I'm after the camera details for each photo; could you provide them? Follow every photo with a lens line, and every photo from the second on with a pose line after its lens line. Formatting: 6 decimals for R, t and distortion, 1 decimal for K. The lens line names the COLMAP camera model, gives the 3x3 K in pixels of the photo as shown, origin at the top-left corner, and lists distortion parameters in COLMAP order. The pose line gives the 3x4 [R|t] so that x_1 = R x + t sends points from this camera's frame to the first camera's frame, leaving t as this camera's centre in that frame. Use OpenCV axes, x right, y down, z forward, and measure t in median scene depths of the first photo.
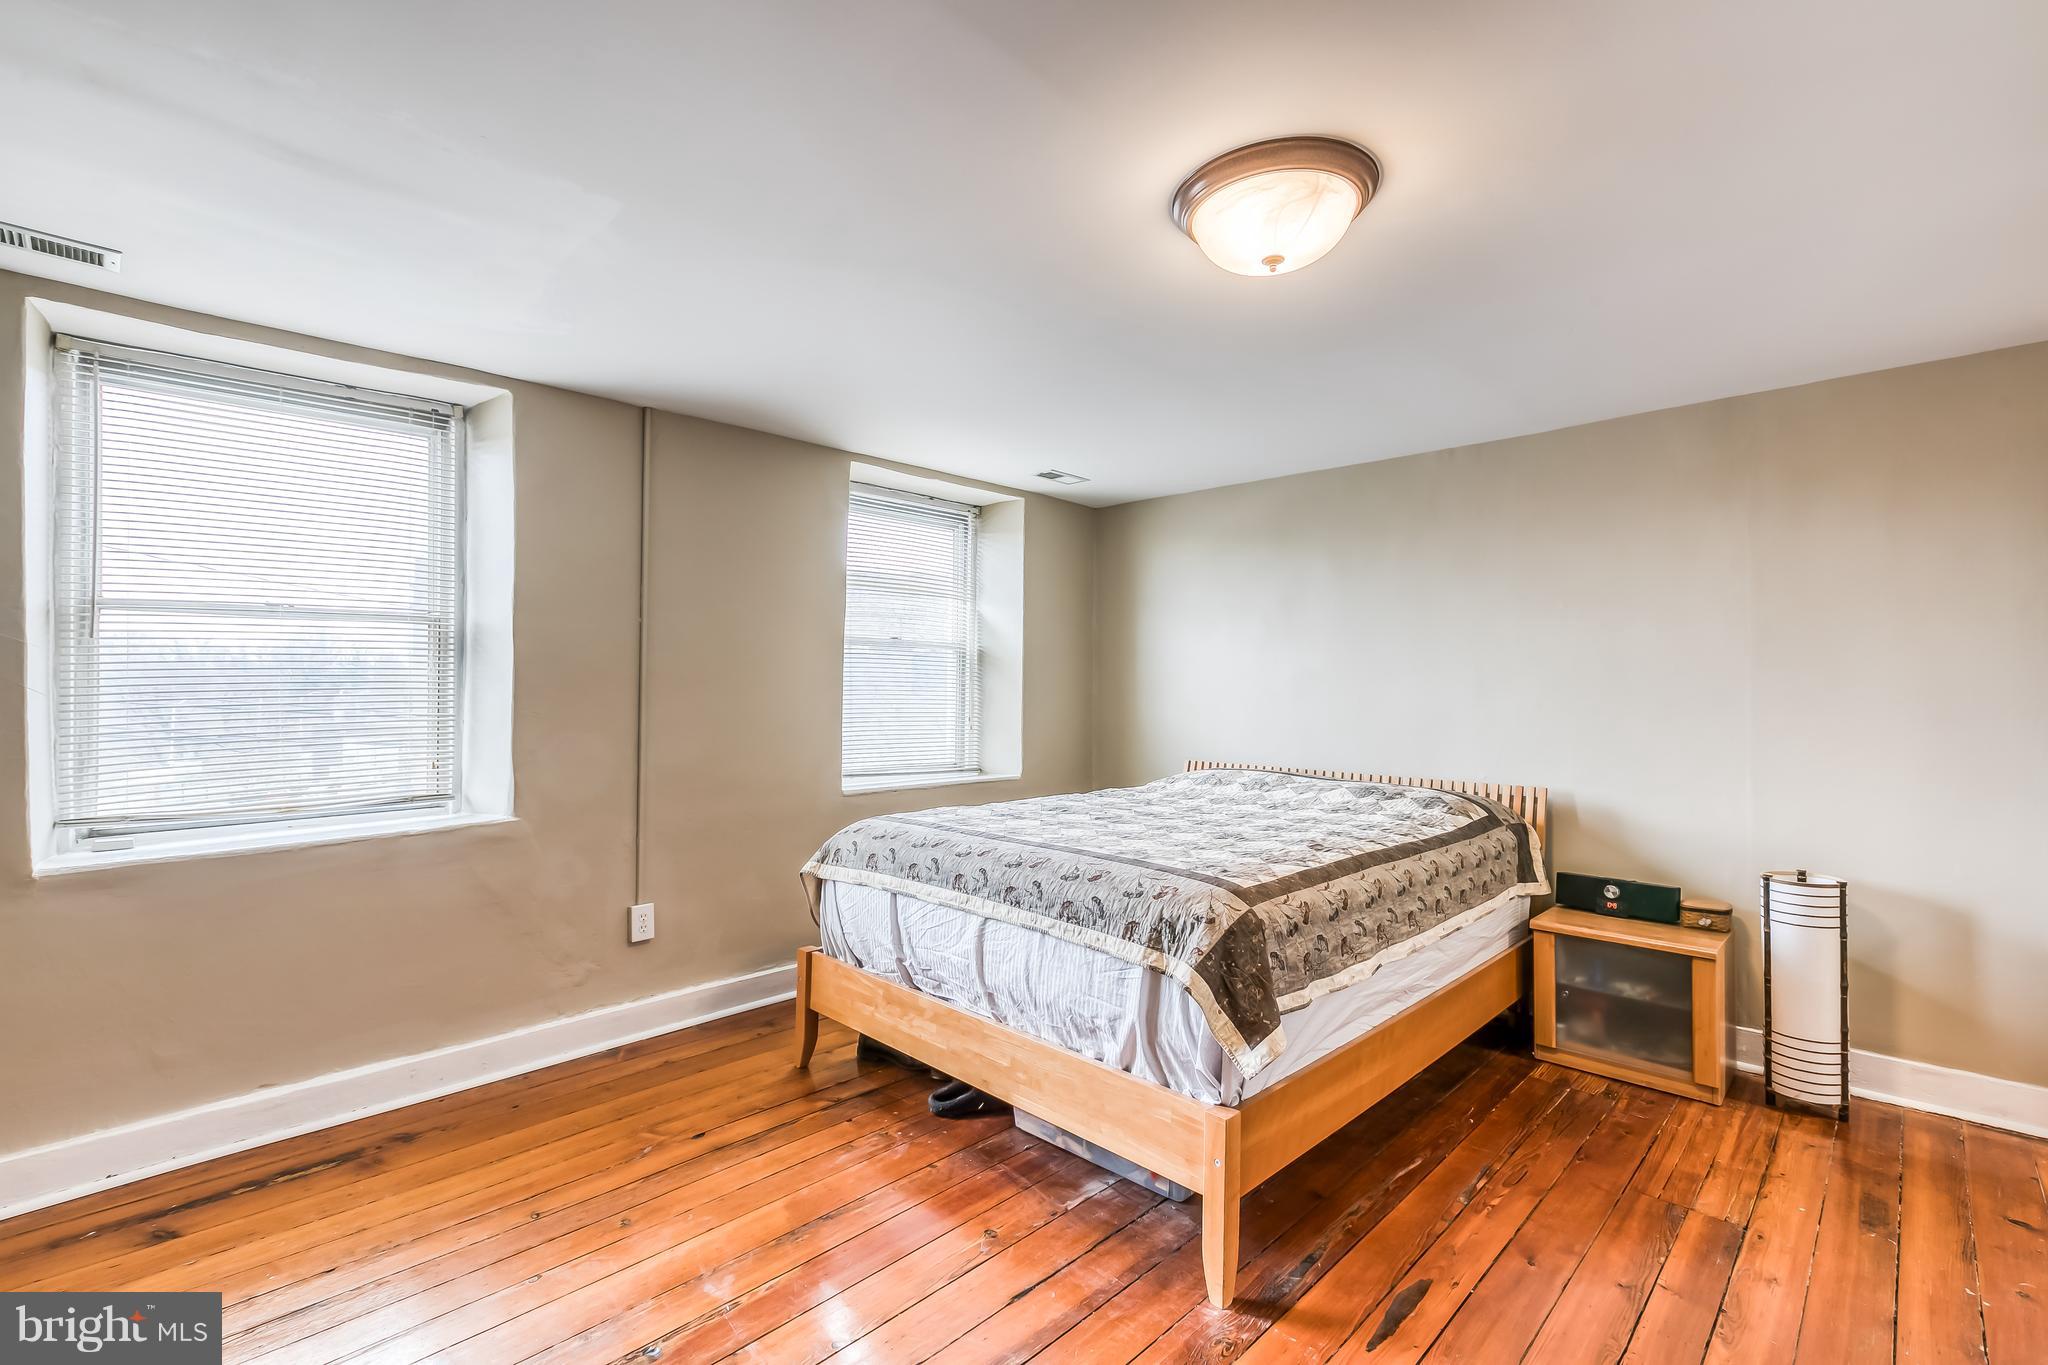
lens RADIAL K [[918.6, 0, 1026.1], [0, 918.6, 687.6], [0, 0, 1]] dist [-0.002870, -0.002483]
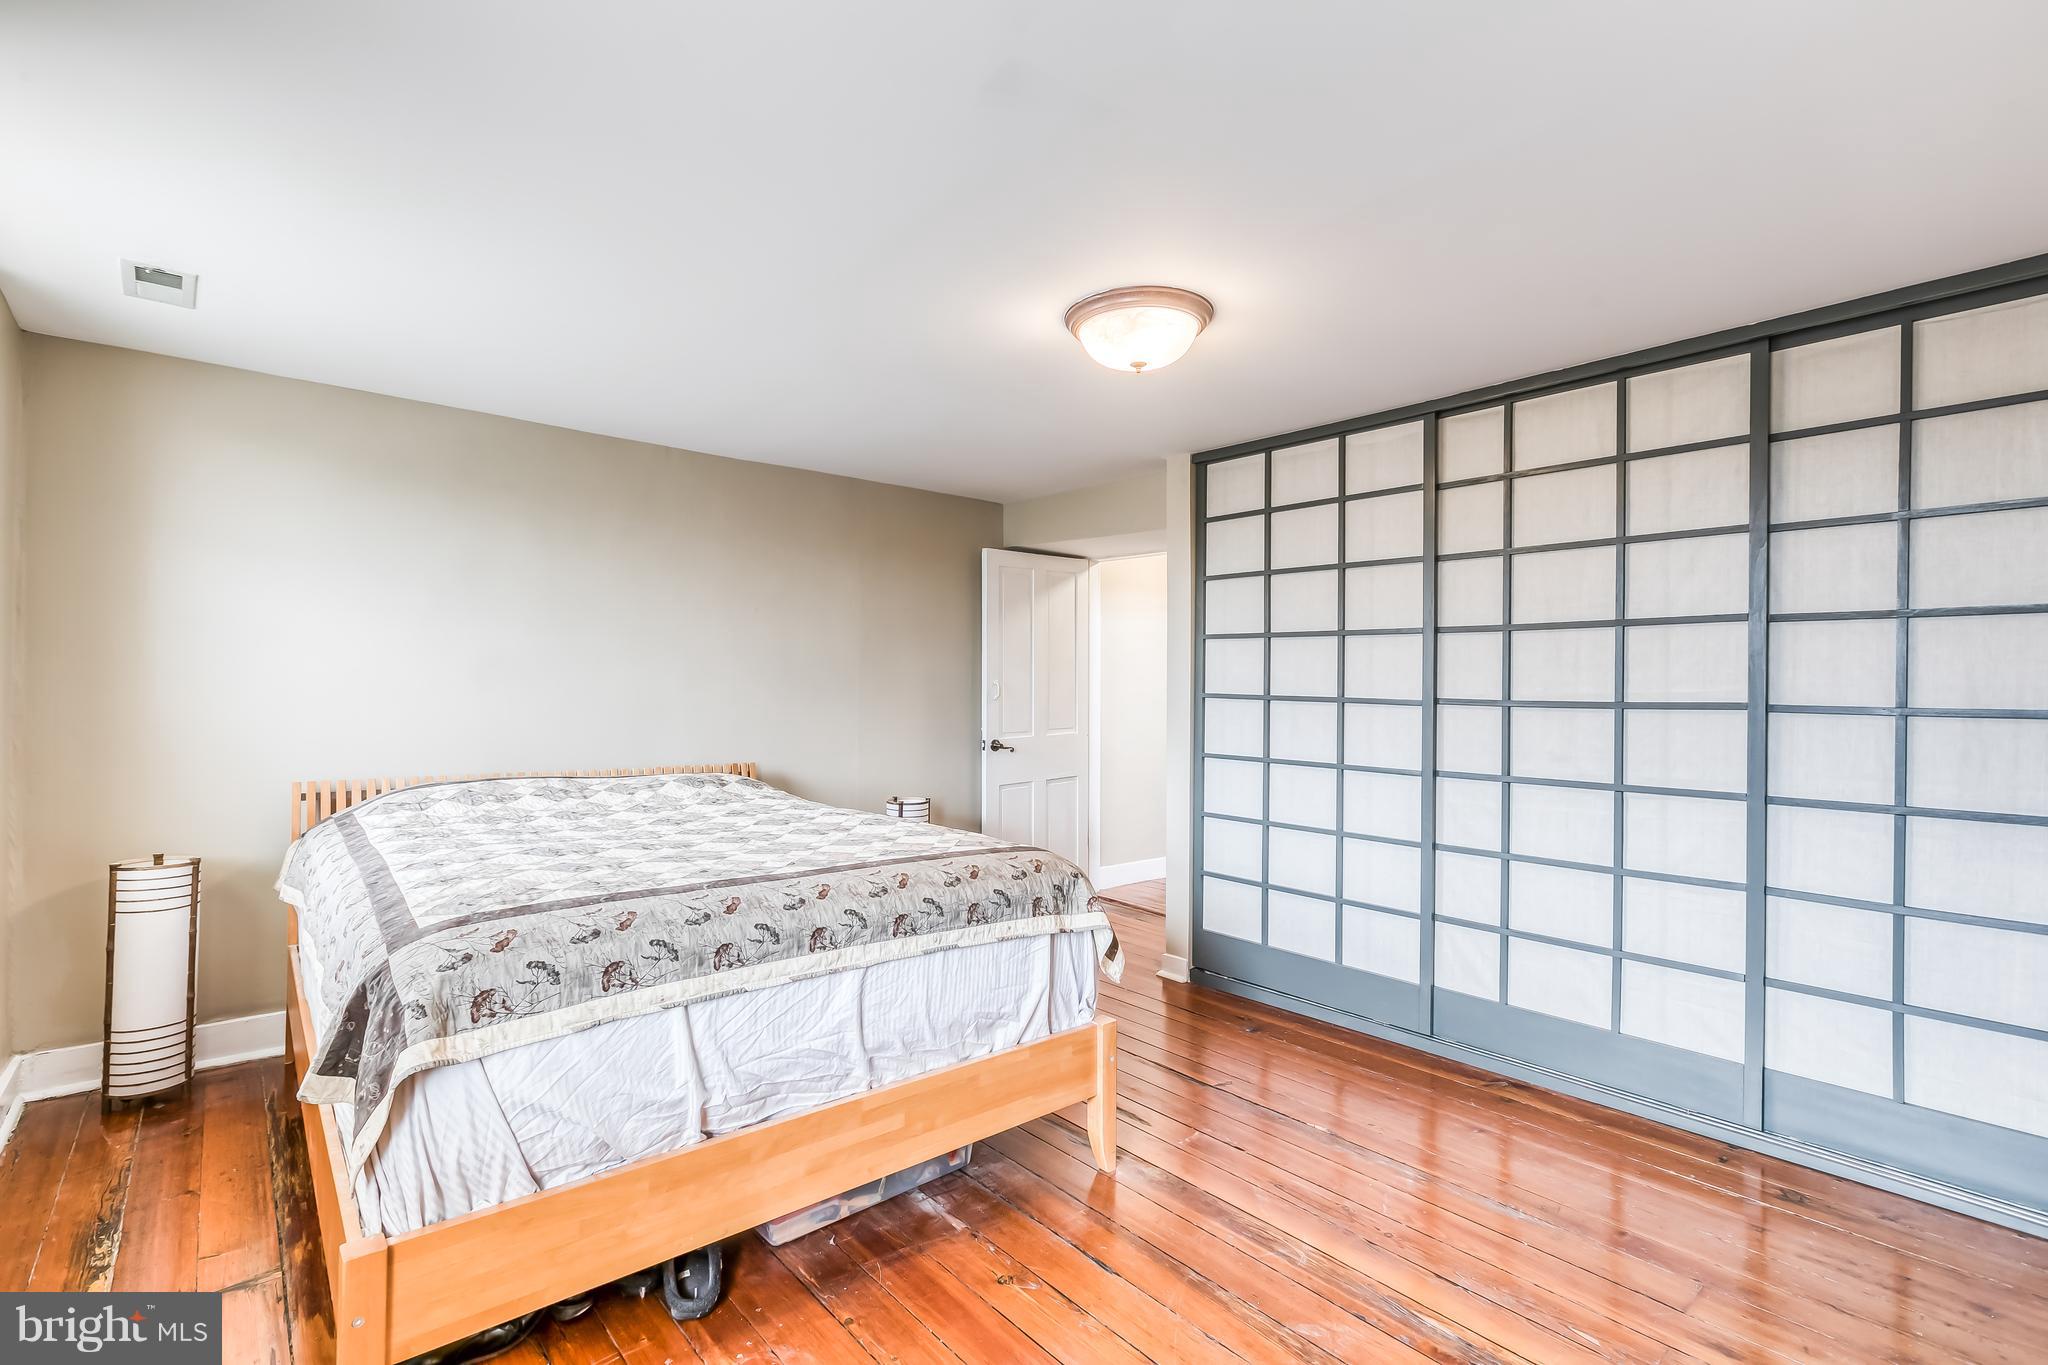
lens RADIAL K [[918.6, 0, 1009.5], [0, 918.6, 676.5], [0, 0, 1]] dist [-0.002870, -0.002483]
pose [[0.095495, -0.000155, 0.995430, -0.820661], [-0.013230, 0.999911, 0.001425, -0.005880], [-0.995342, -0.013305, 0.095484, 0.793506]]
